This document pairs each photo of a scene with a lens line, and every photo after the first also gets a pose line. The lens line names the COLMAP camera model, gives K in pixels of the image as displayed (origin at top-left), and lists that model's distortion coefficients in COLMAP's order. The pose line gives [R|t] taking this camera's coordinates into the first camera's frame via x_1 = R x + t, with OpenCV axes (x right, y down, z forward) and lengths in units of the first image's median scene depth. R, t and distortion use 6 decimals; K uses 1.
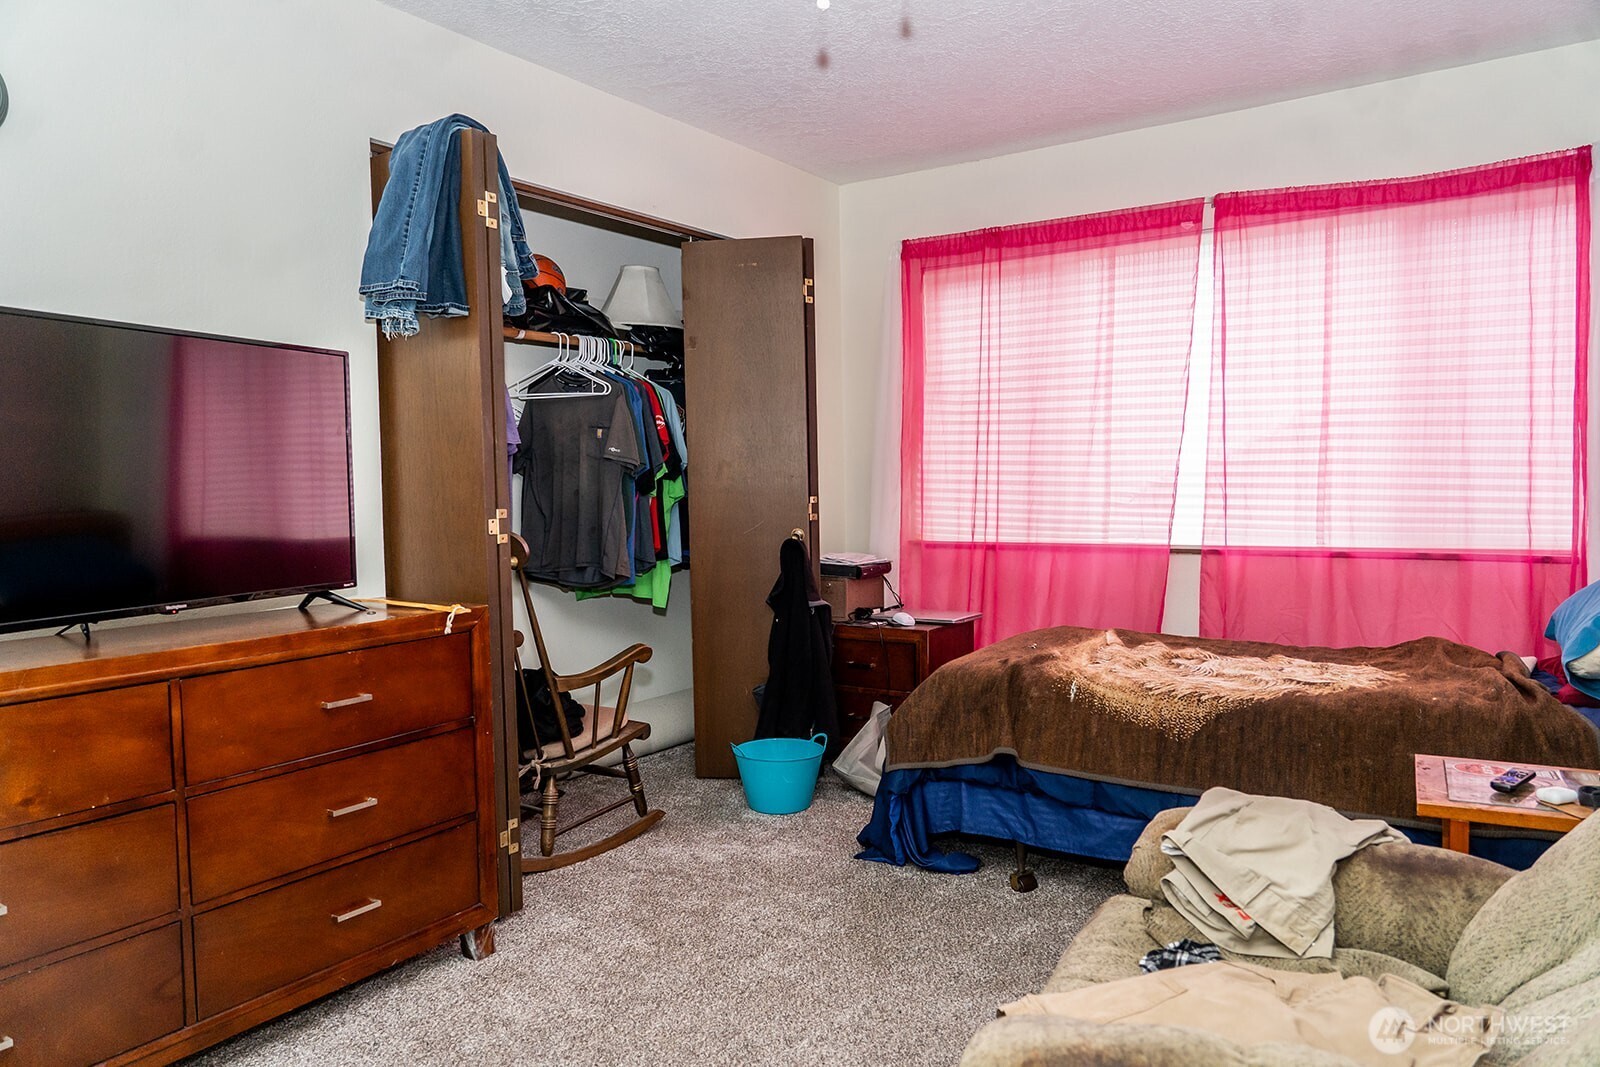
lens RADIAL K [[1086.6, 0, 803.9], [0, 1086.6, 533.9], [0, 0, 1]] dist [-0.027768, 0.004779]
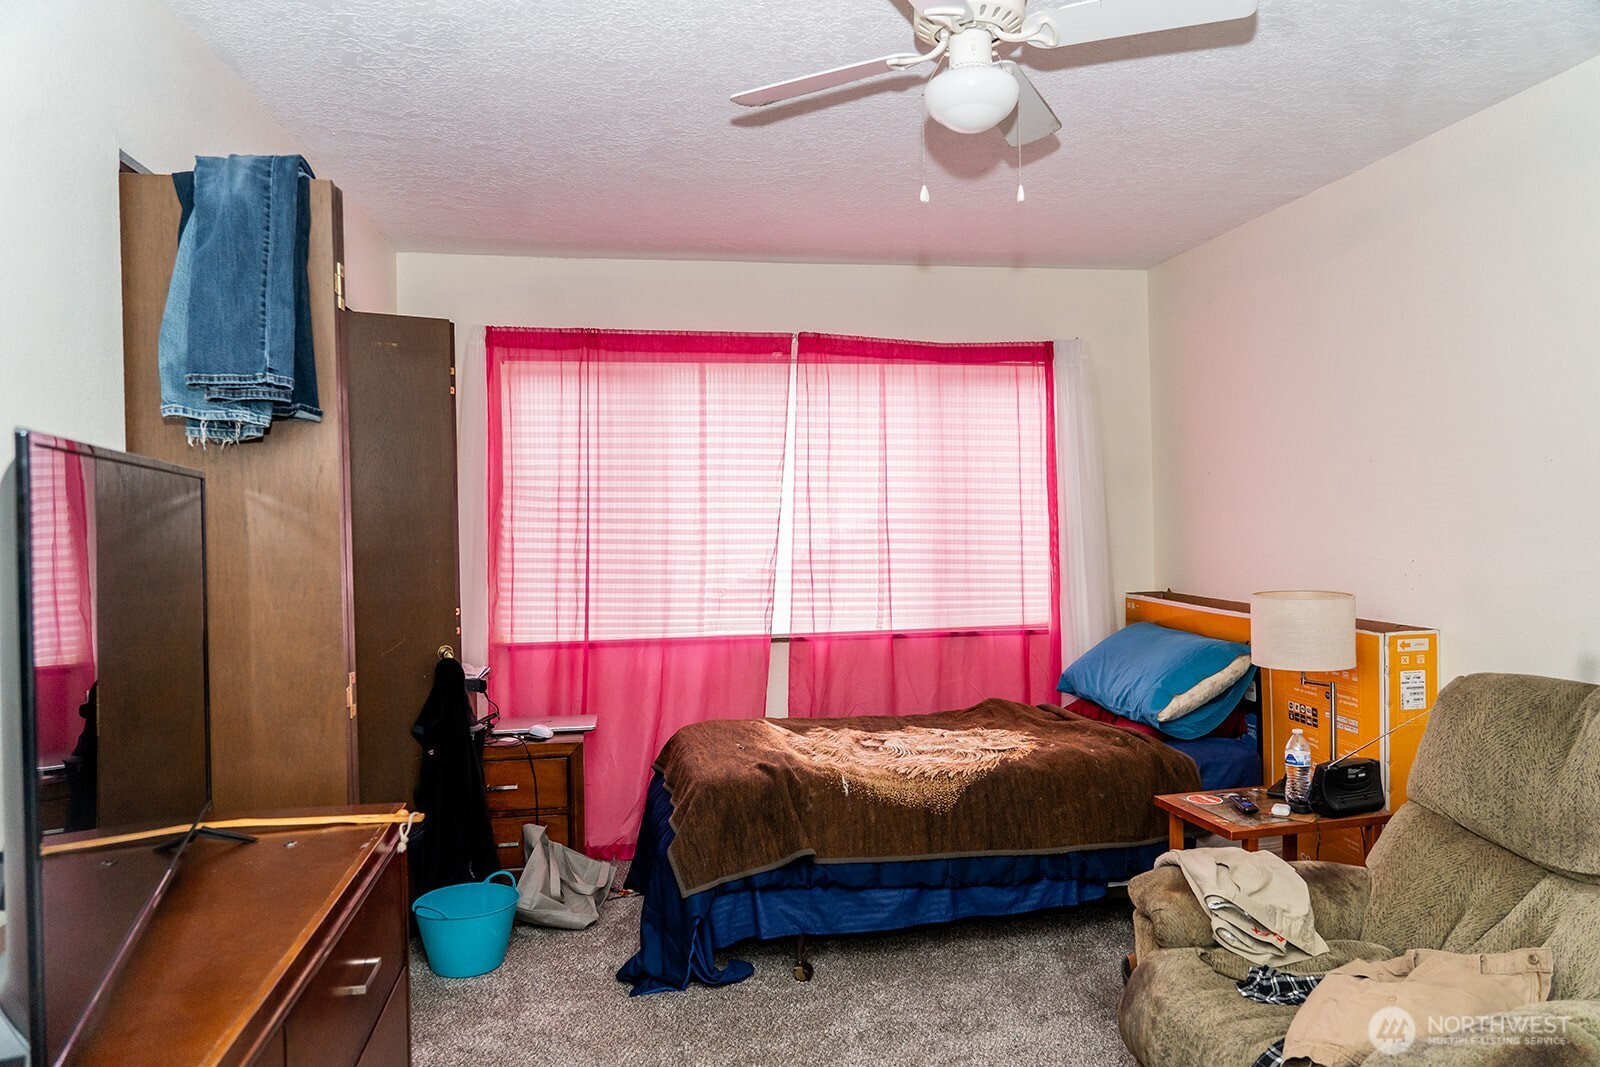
lens RADIAL K [[1086.6, 0, 806.0], [0, 1086.6, 525.5], [0, 0, 1]] dist [-0.027768, 0.004779]
pose [[0.725213, -0.001075, 0.688524, -0.441161], [0.032655, 0.998927, -0.032835, -0.070139], [-0.687750, 0.046296, 0.724470, 0.165476]]
